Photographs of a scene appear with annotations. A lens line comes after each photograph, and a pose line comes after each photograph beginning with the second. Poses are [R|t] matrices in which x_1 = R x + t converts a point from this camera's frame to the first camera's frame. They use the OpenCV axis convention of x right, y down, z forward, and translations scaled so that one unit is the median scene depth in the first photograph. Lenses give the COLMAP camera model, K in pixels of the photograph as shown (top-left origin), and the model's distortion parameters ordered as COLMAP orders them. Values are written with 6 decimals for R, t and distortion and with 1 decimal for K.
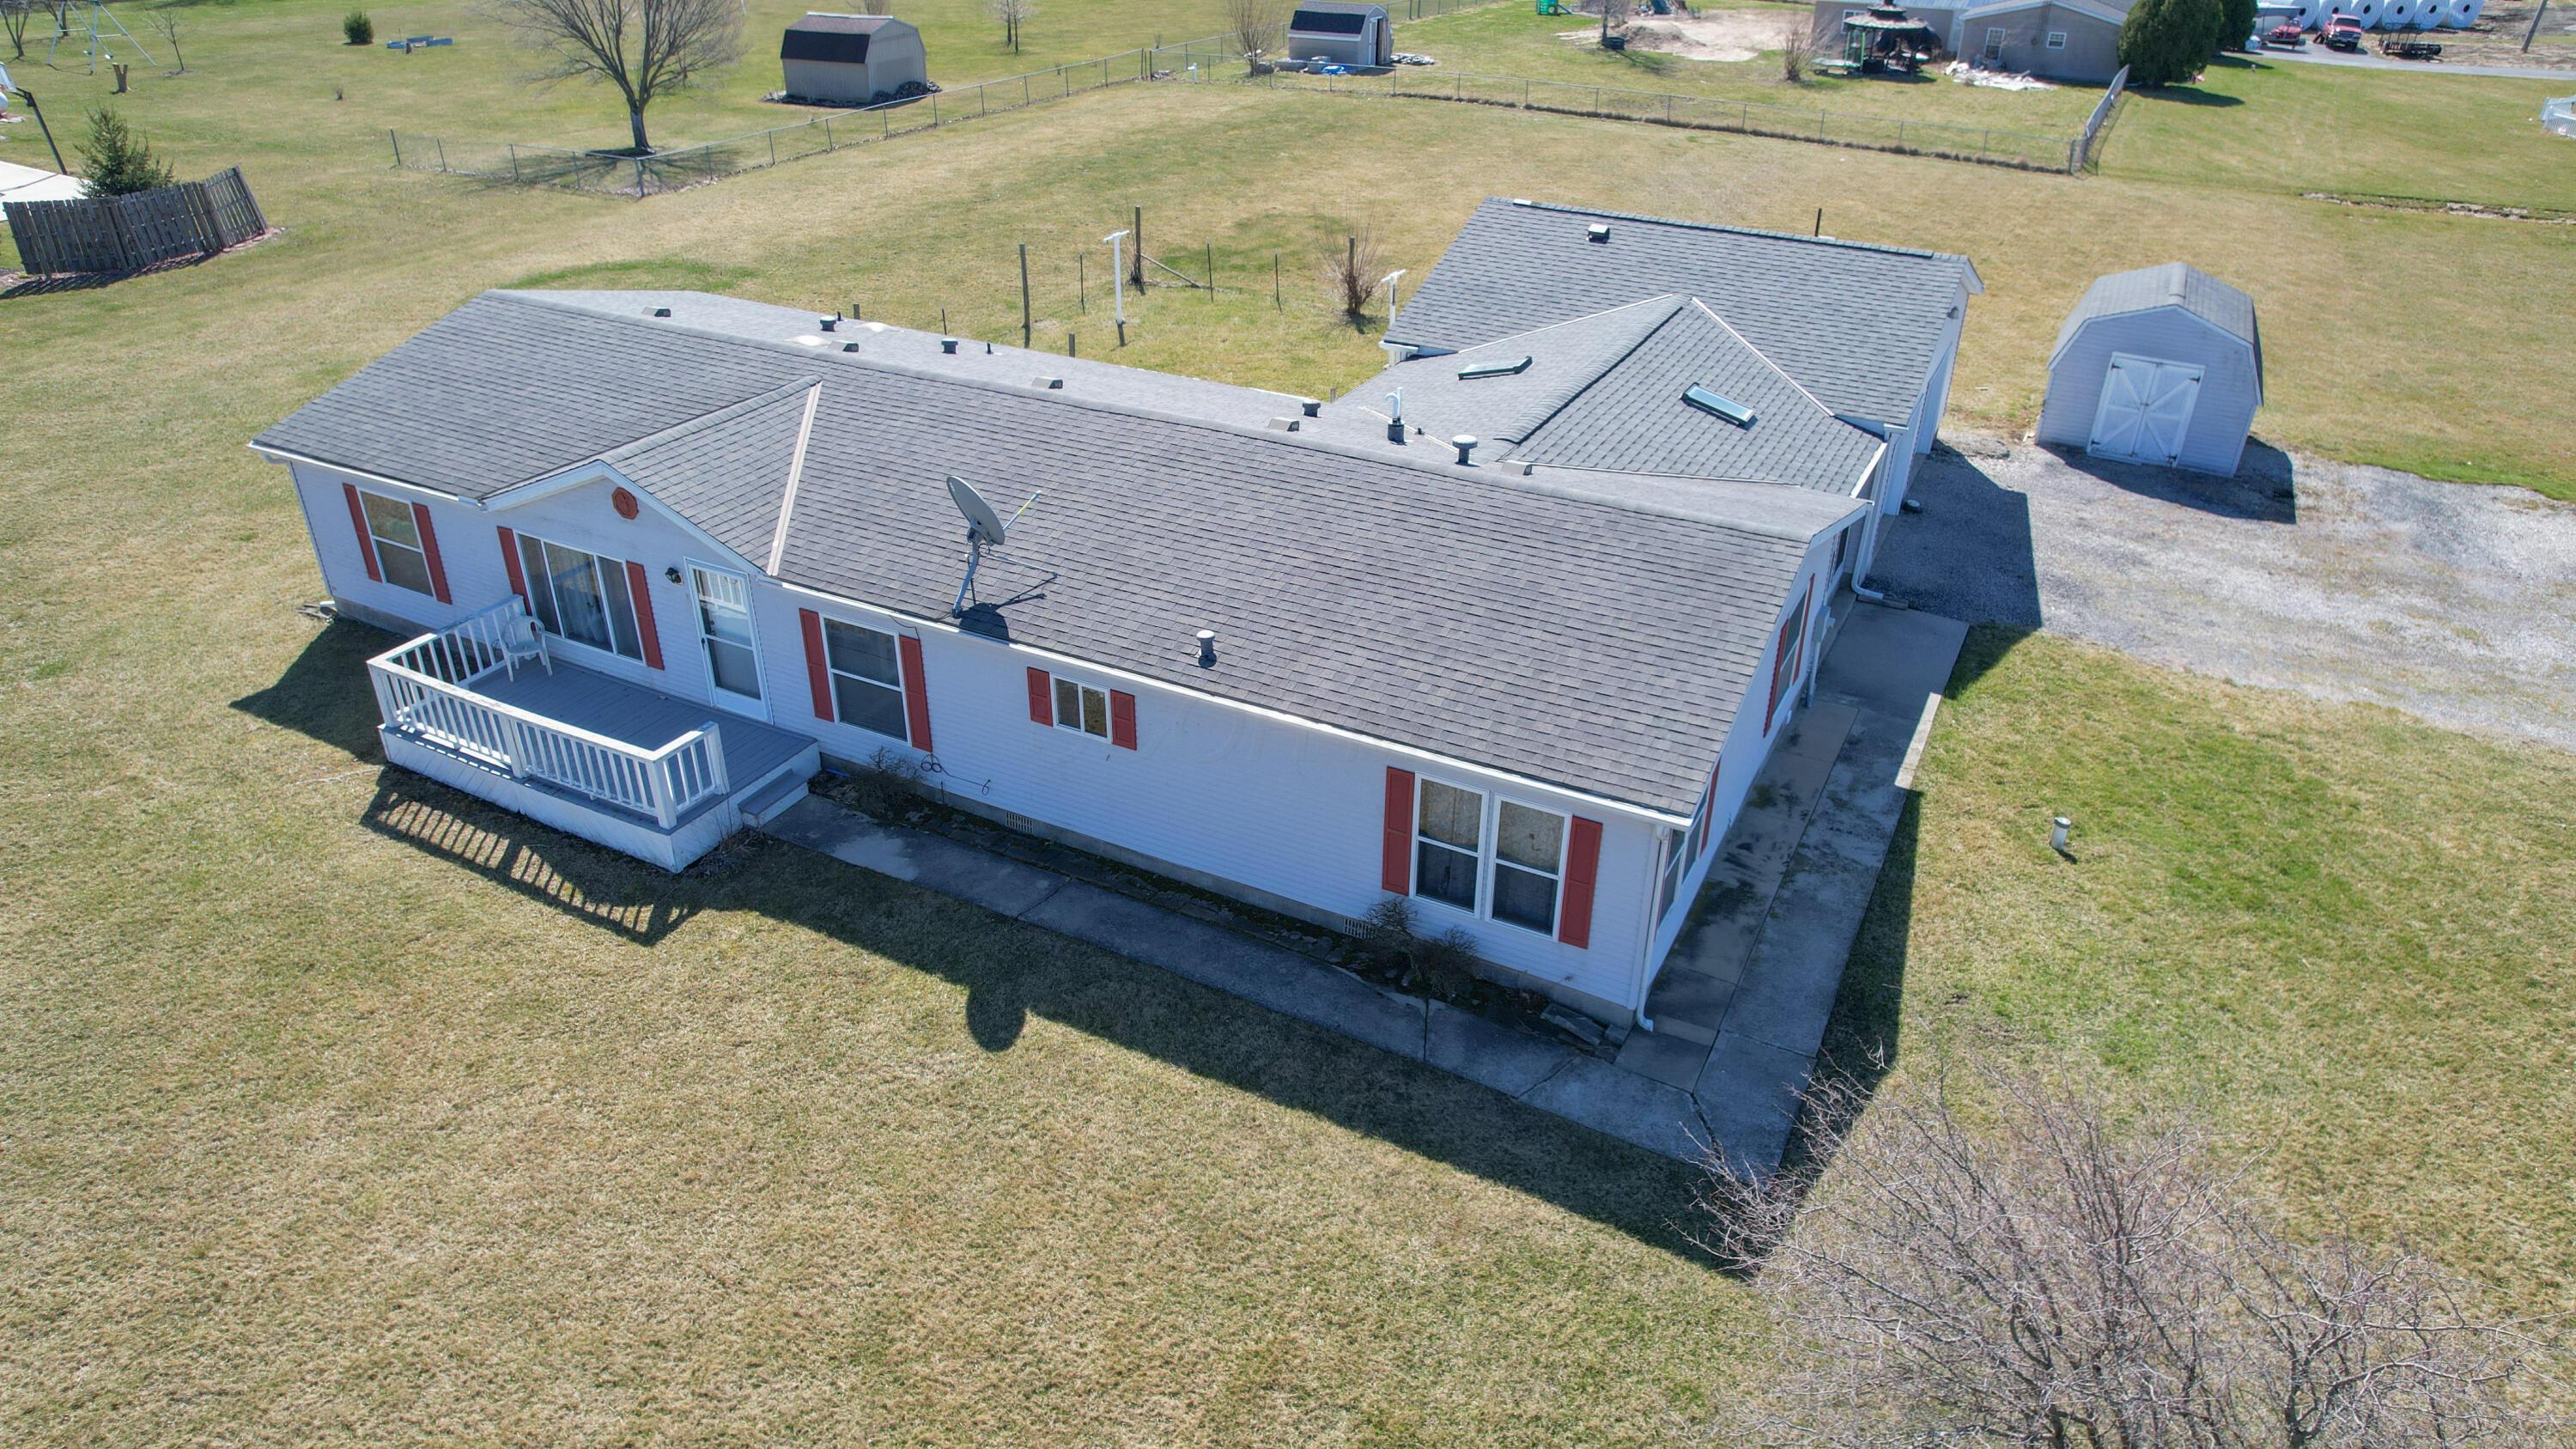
lens RADIAL K [[1647.5, 0, 1292.3], [0, 1647.5, 746.6], [0, 0, 1]] dist [-0.056429, 0.037791]
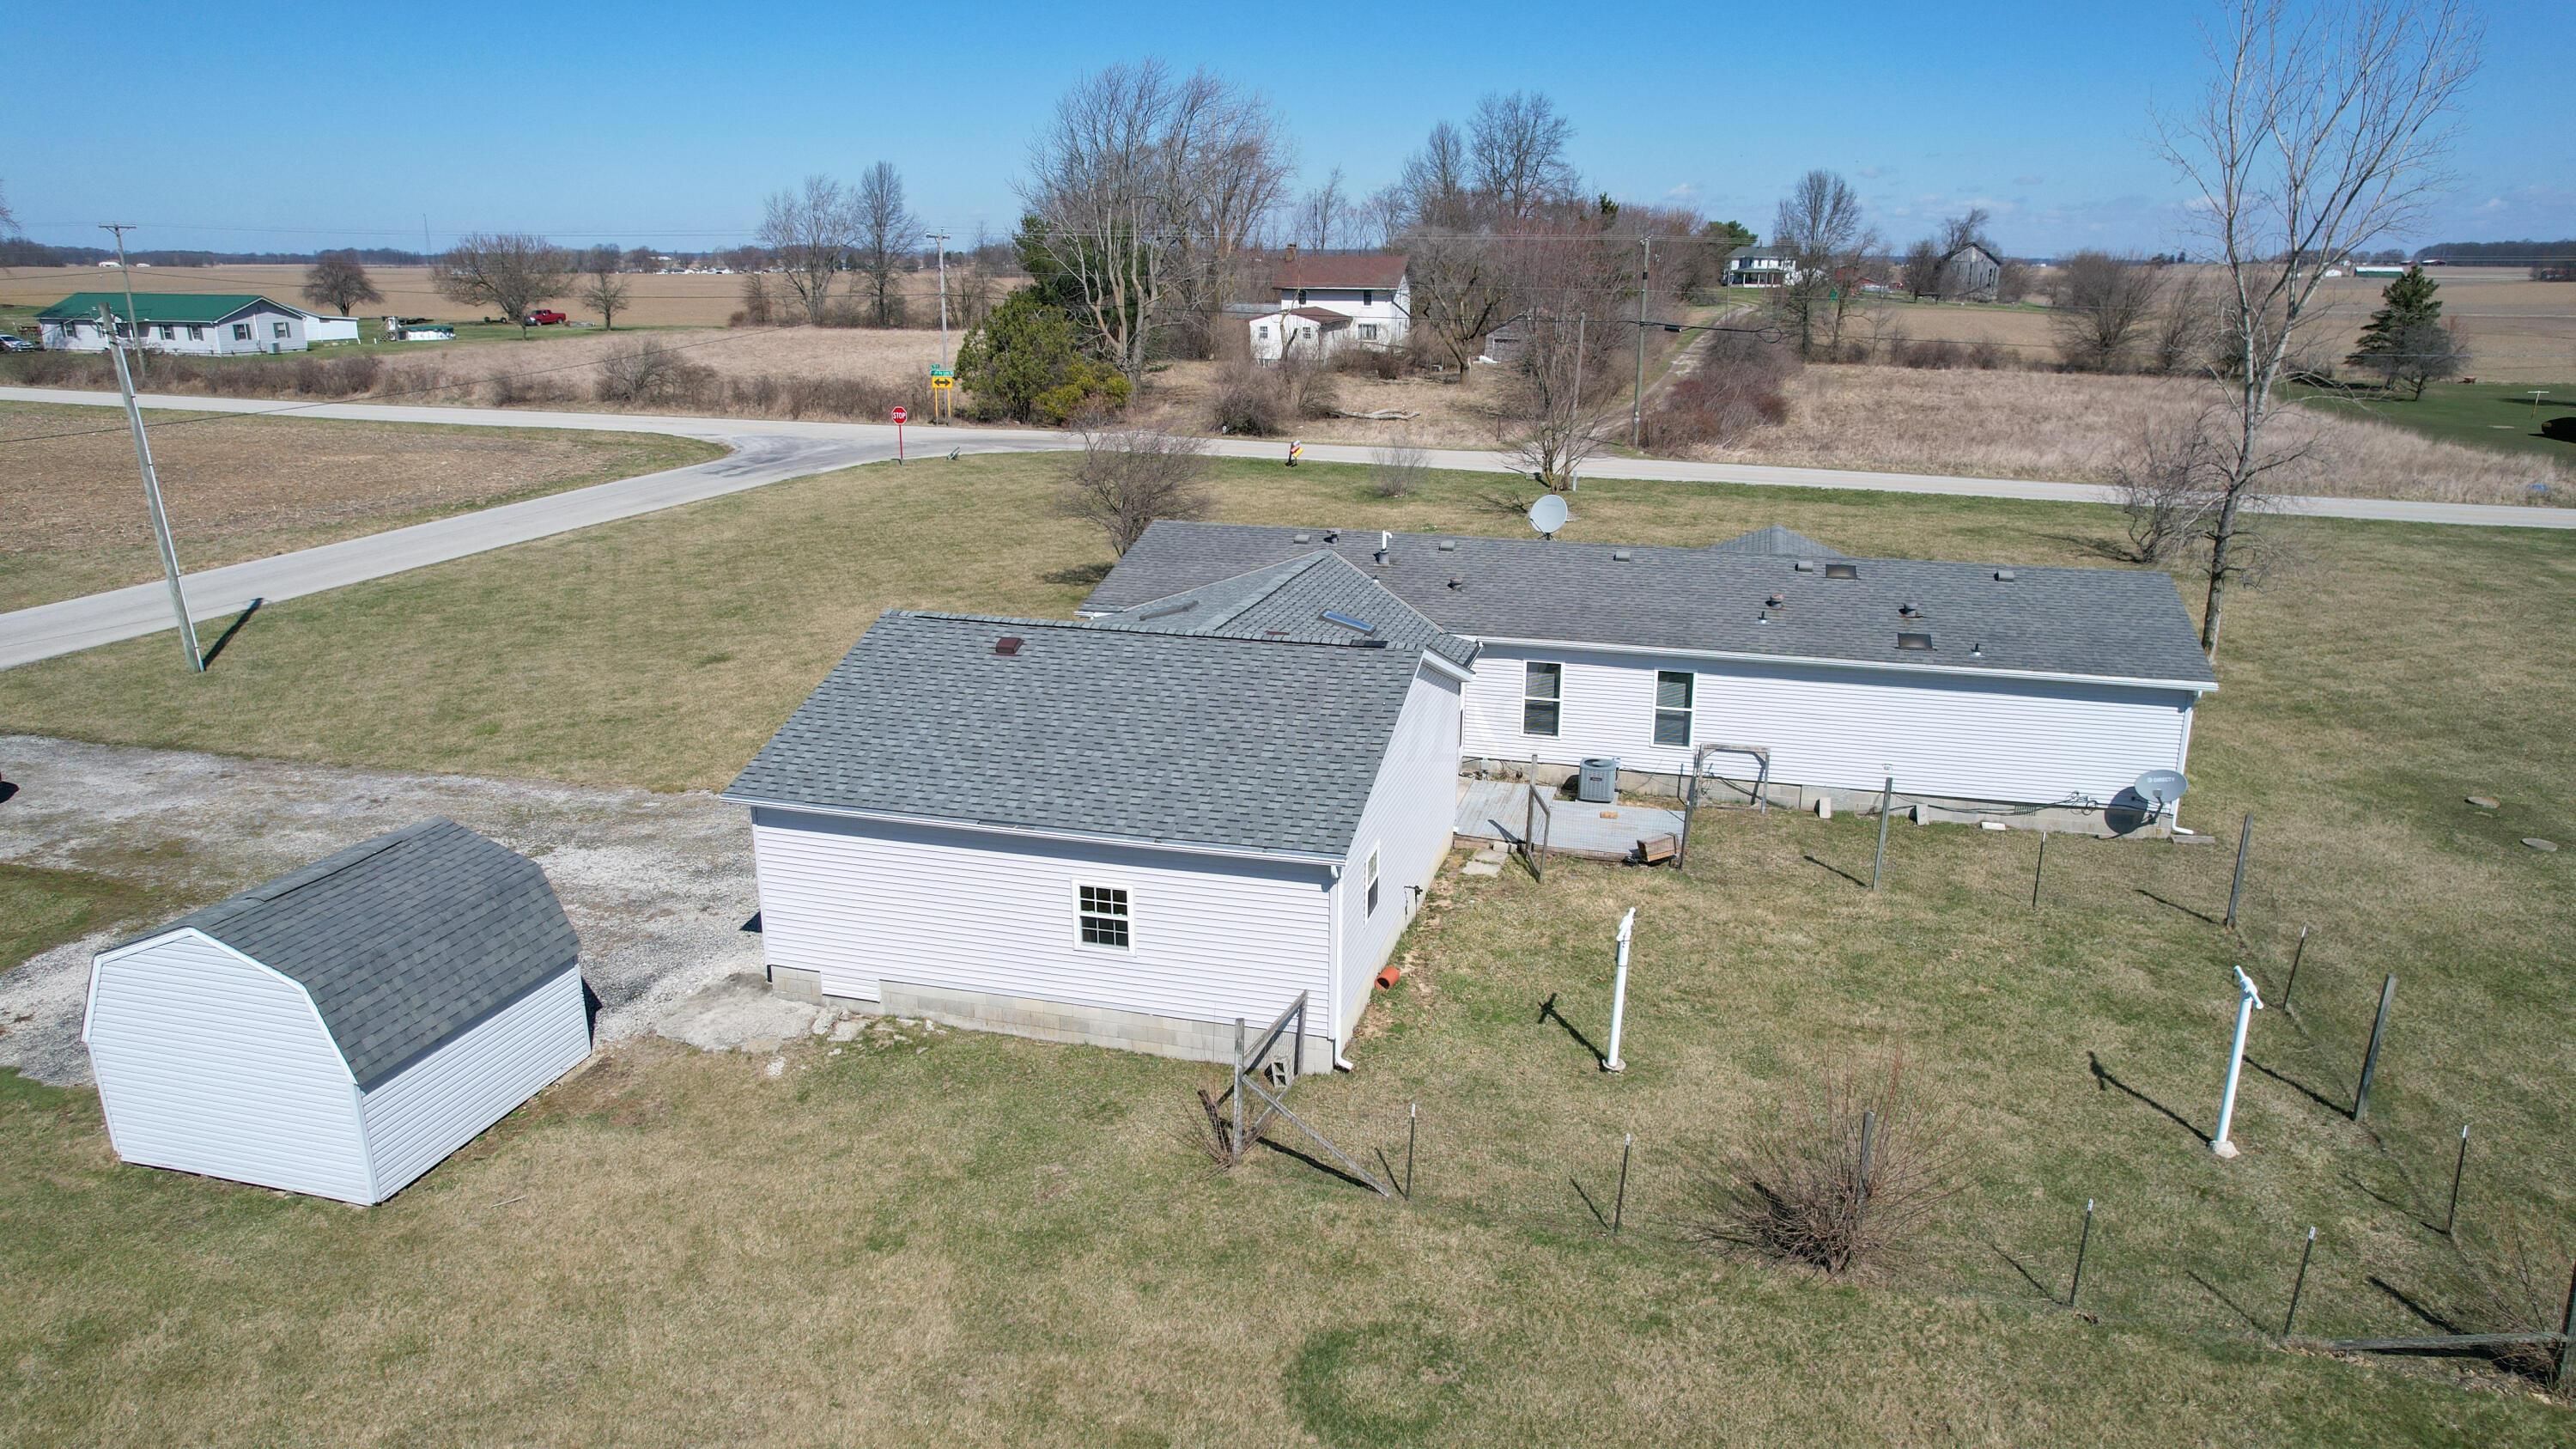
lens RADIAL K [[1647.5, 0, 1291.7], [0, 1647.5, 717.4], [0, 0, 1]] dist [-0.056429, 0.037791]
pose [[-0.979878, 0.041175, -0.195302, 0.405047], [-0.112460, 0.694491, 0.710658, -1.041418], [0.164897, 0.718322, -0.675886, 1.868844]]
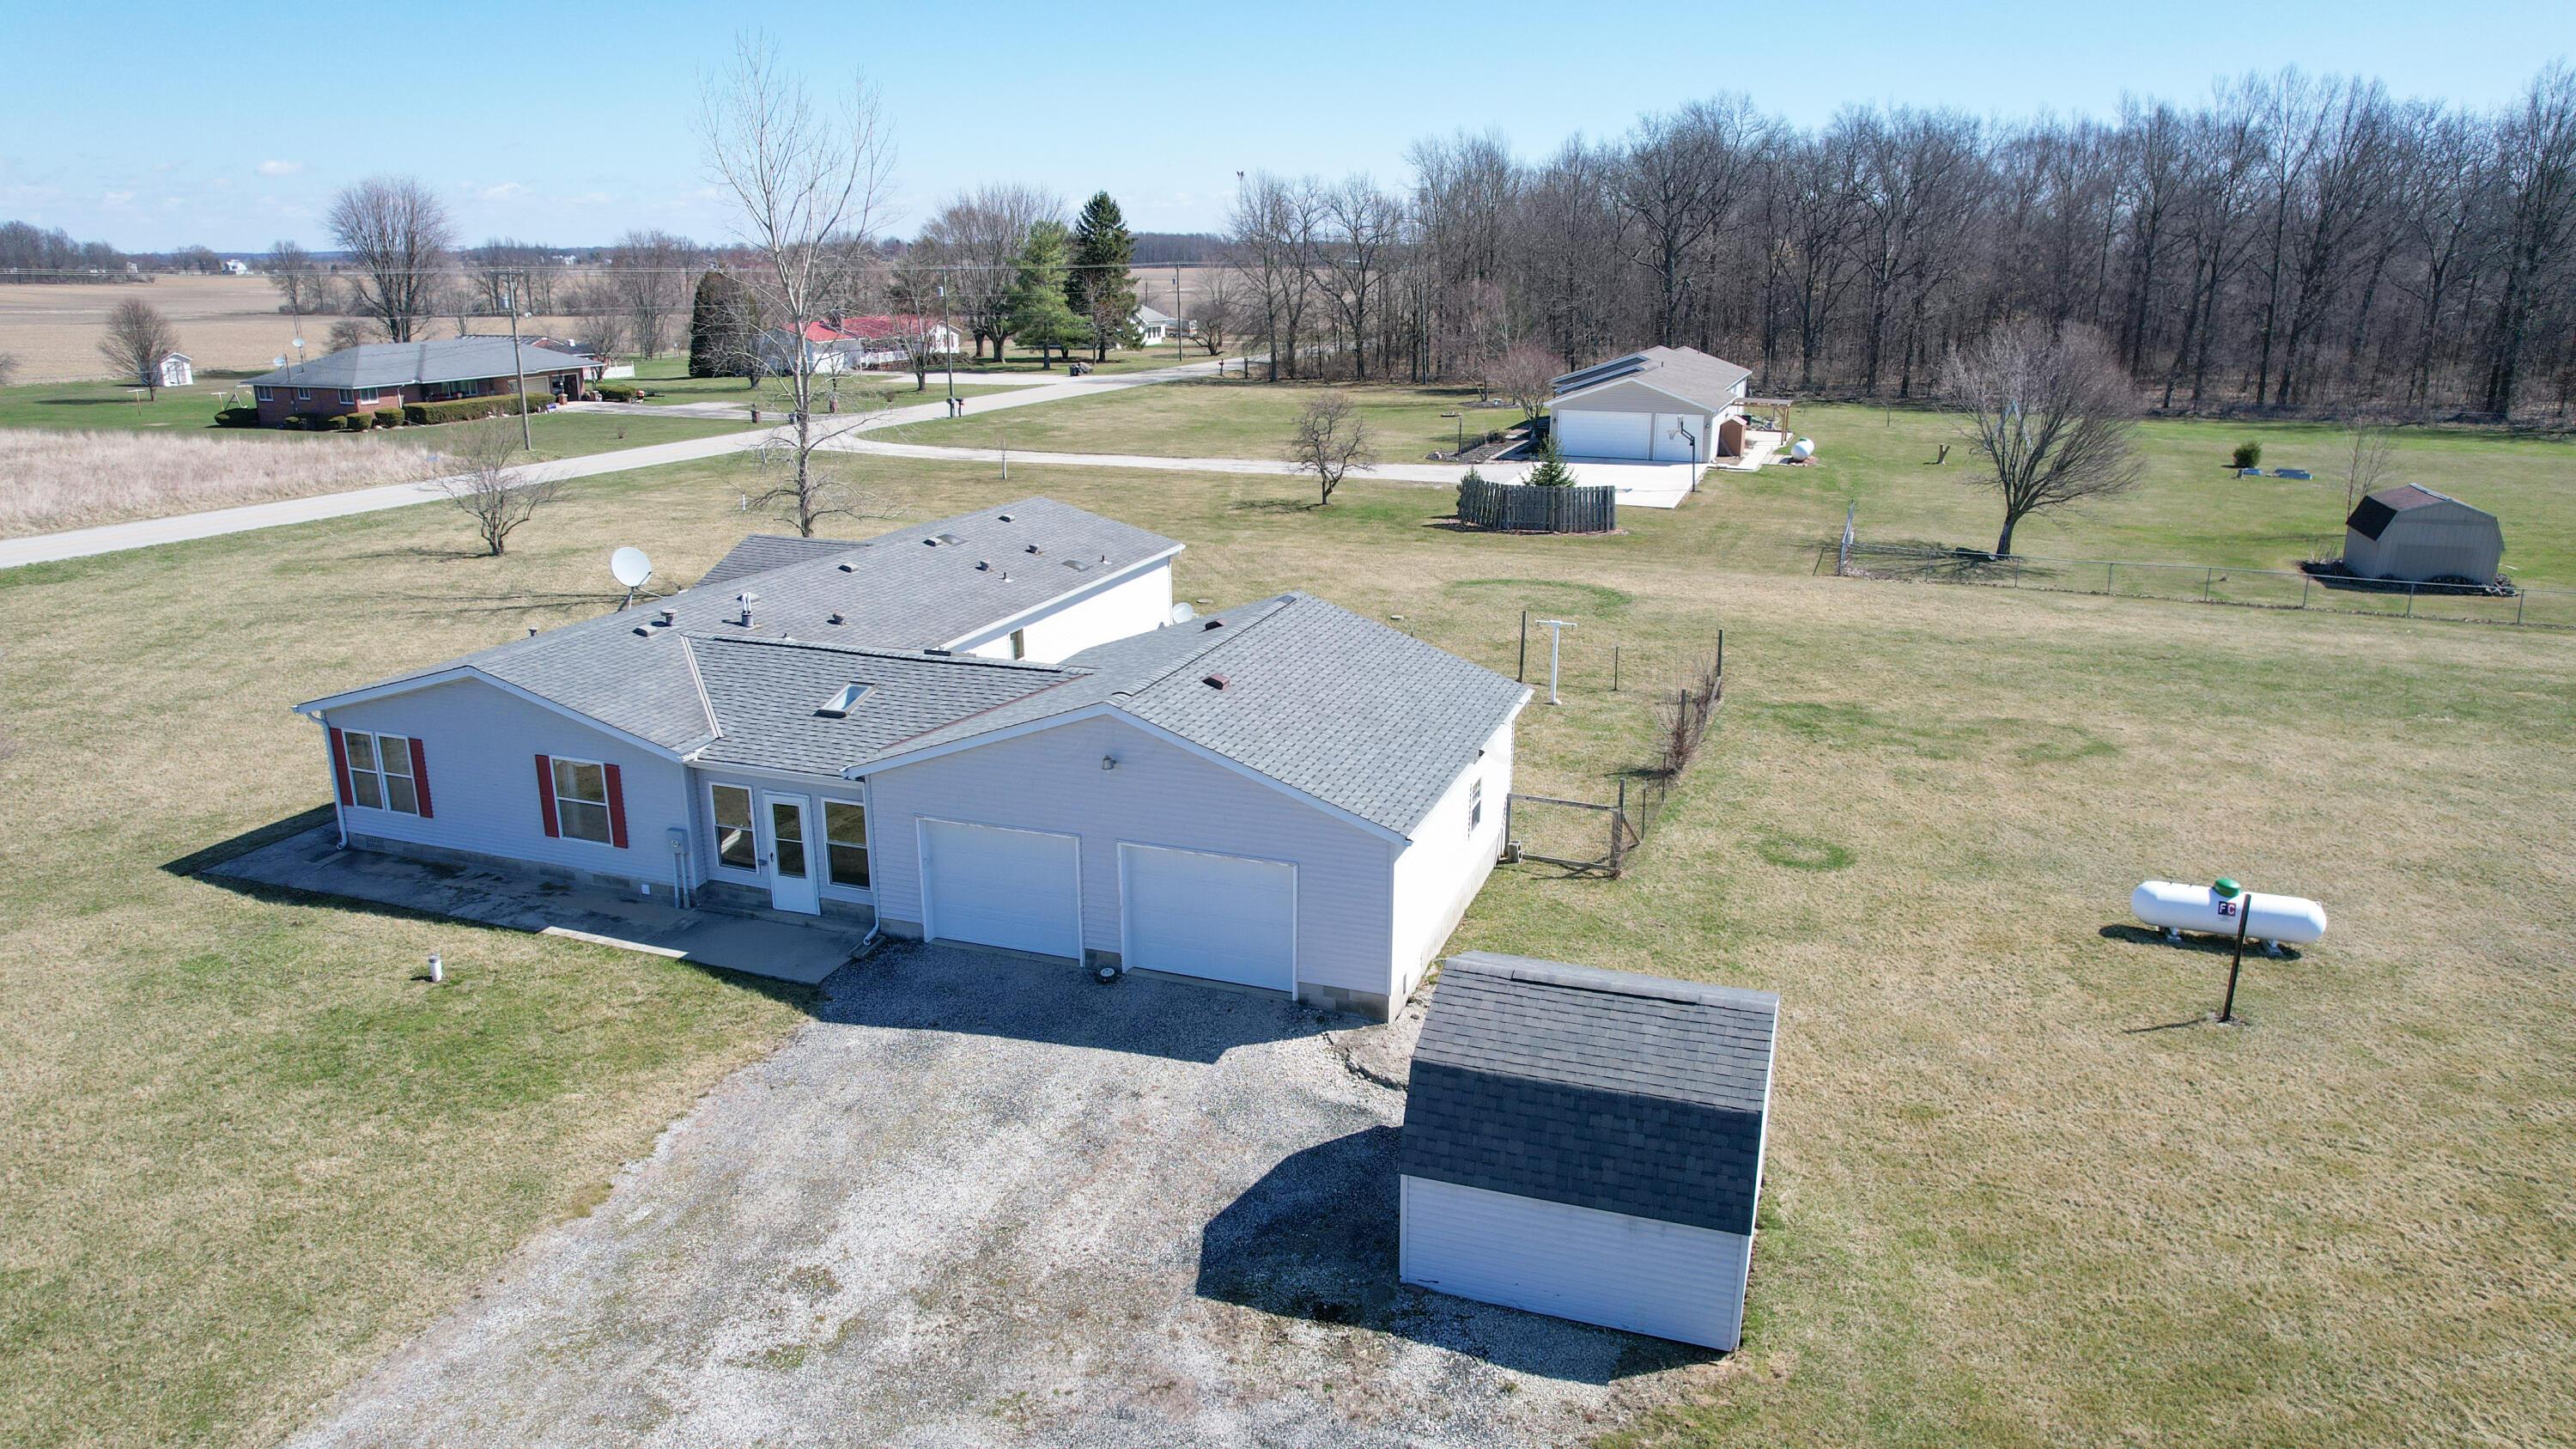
lens RADIAL K [[1647.5, 0, 1288.4], [0, 1647.5, 734.5], [0, 0, 1]] dist [-0.056429, 0.037791]
pose [[0.131871, 0.272453, -0.953089, 1.390648], [-0.499732, 0.848636, 0.173450, -0.531536], [0.856083, 0.453416, 0.248064, 0.941251]]
